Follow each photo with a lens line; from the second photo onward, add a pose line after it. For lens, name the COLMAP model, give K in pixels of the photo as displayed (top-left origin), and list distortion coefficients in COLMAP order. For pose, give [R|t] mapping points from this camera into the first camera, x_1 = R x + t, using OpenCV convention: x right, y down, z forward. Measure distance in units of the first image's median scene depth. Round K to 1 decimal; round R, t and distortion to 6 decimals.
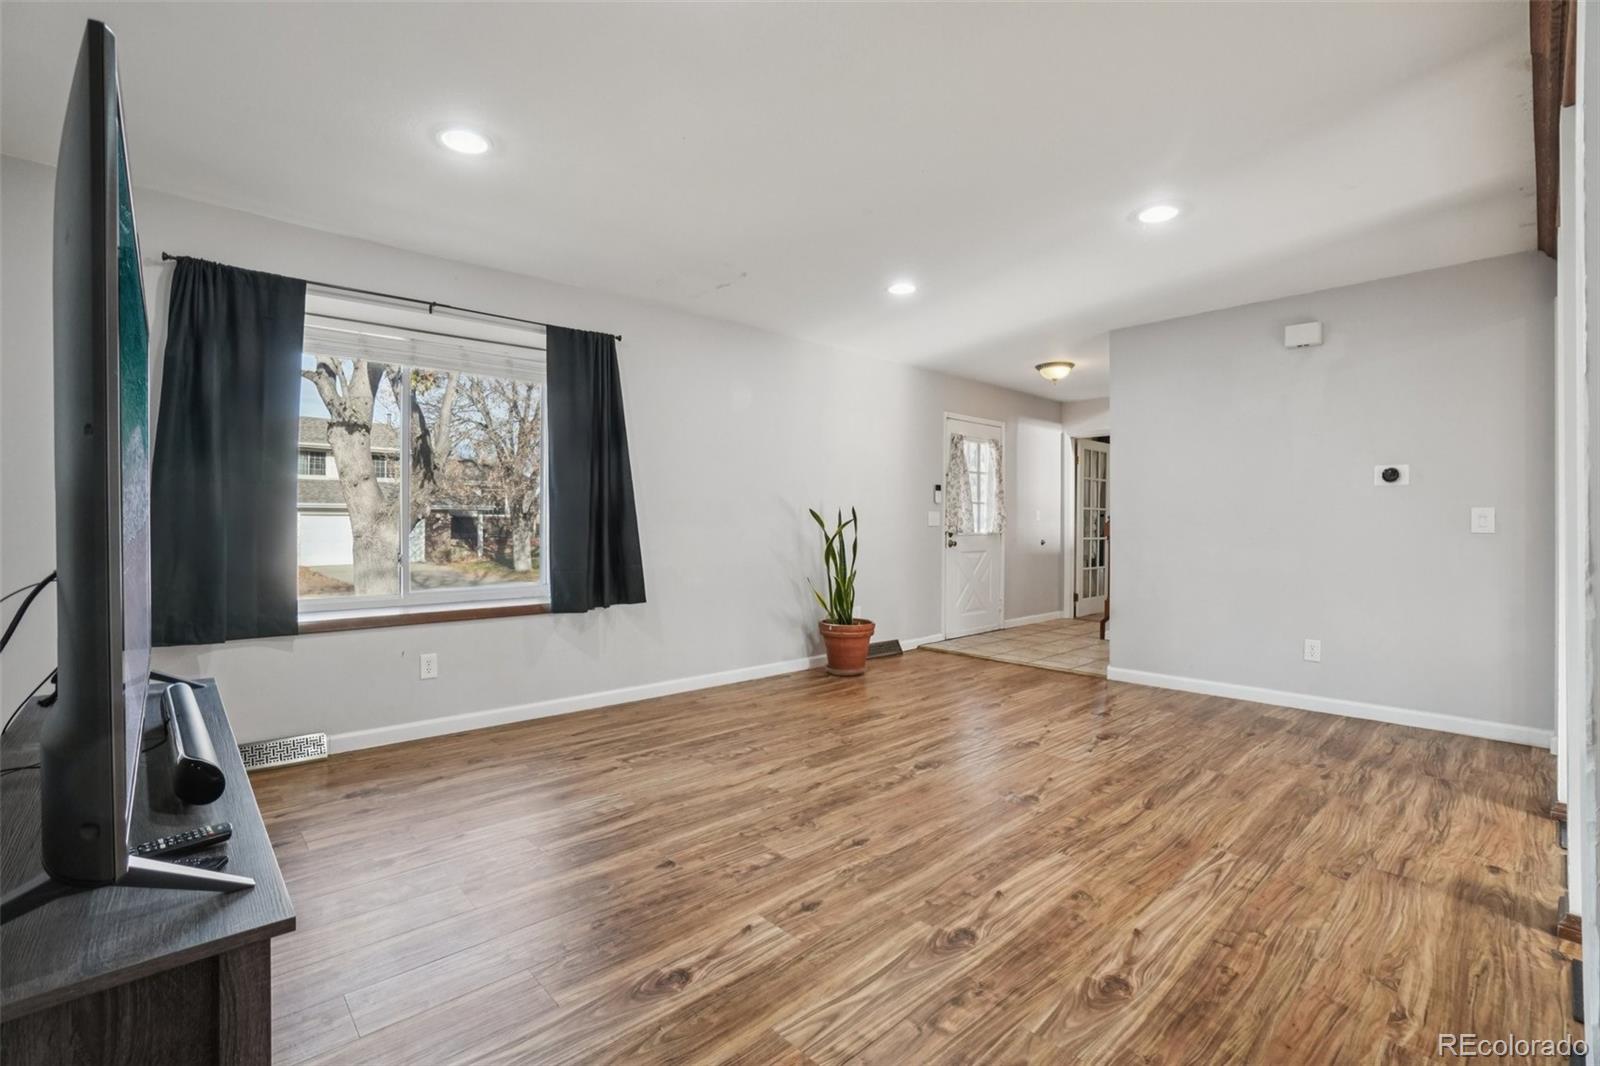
lens RADIAL K [[730.2, 0, 771.1], [0, 730.2, 493.4], [0, 0, 1]] dist [-0.047828, 0.011902]
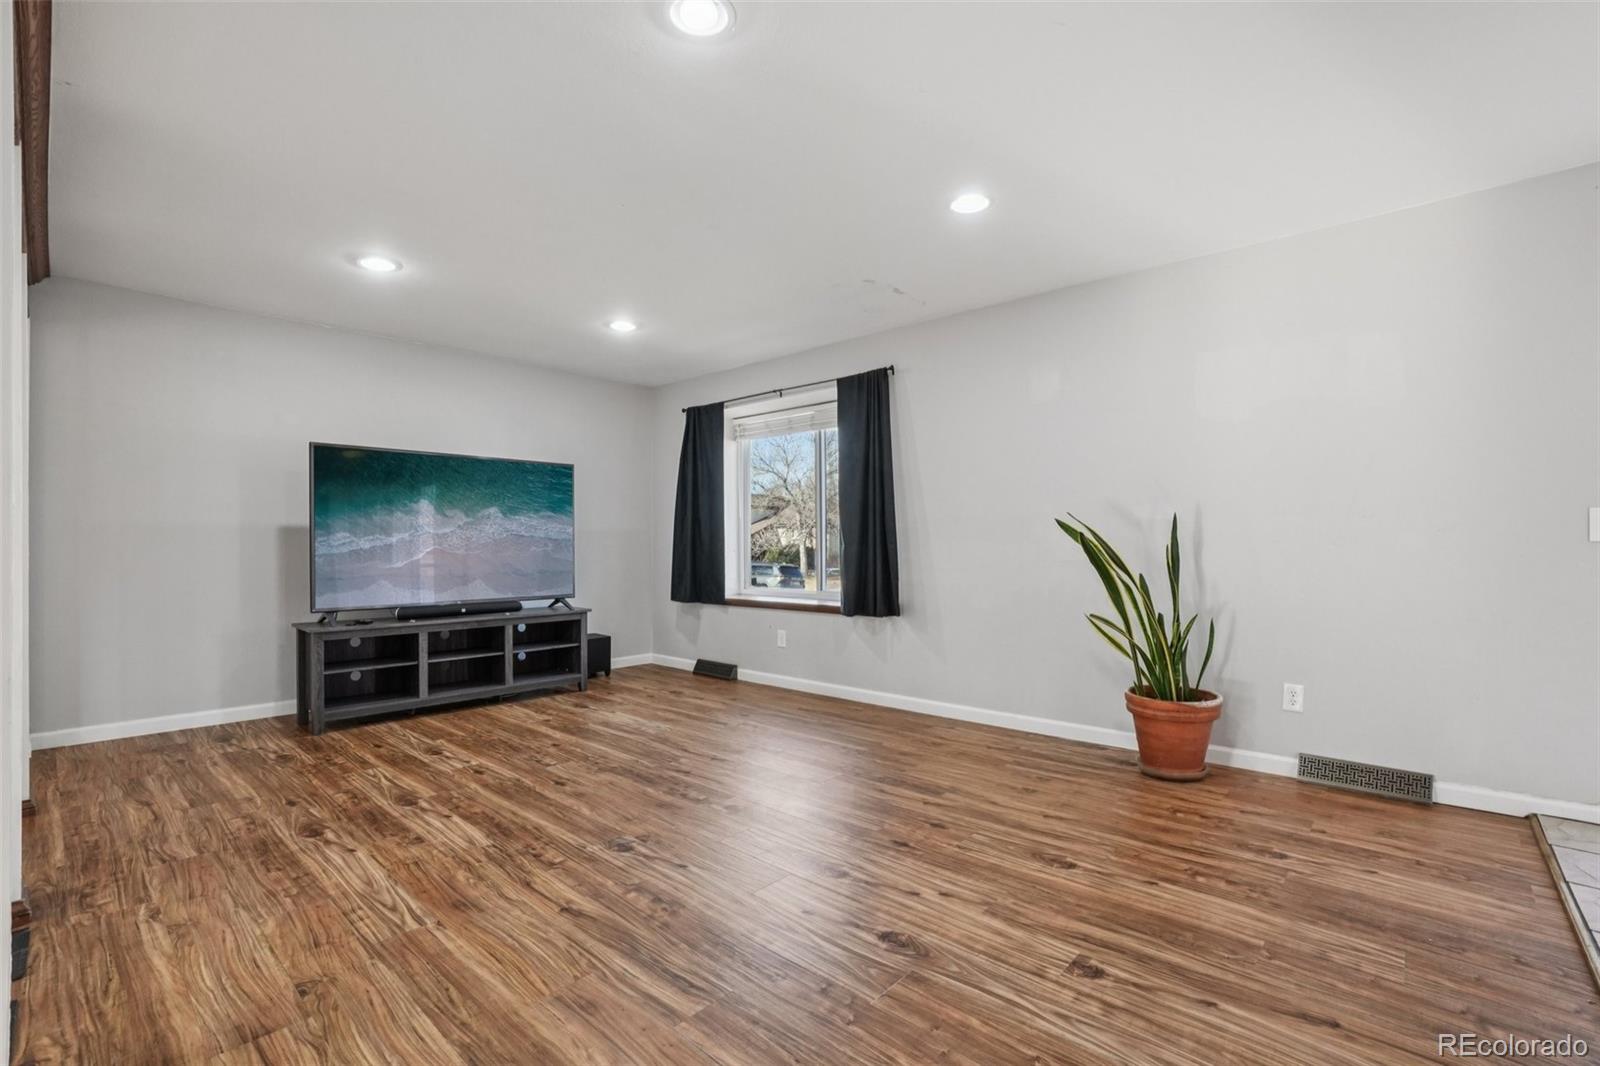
lens RADIAL K [[730.2, 0, 803.9], [0, 730.2, 525.8], [0, 0, 1]] dist [-0.047828, 0.011902]
pose [[0.086885, -0.029407, -0.995784, 1.618650], [0.045118, 0.998655, -0.025555, 0.078656], [0.995196, -0.042707, 0.088095, 1.475022]]
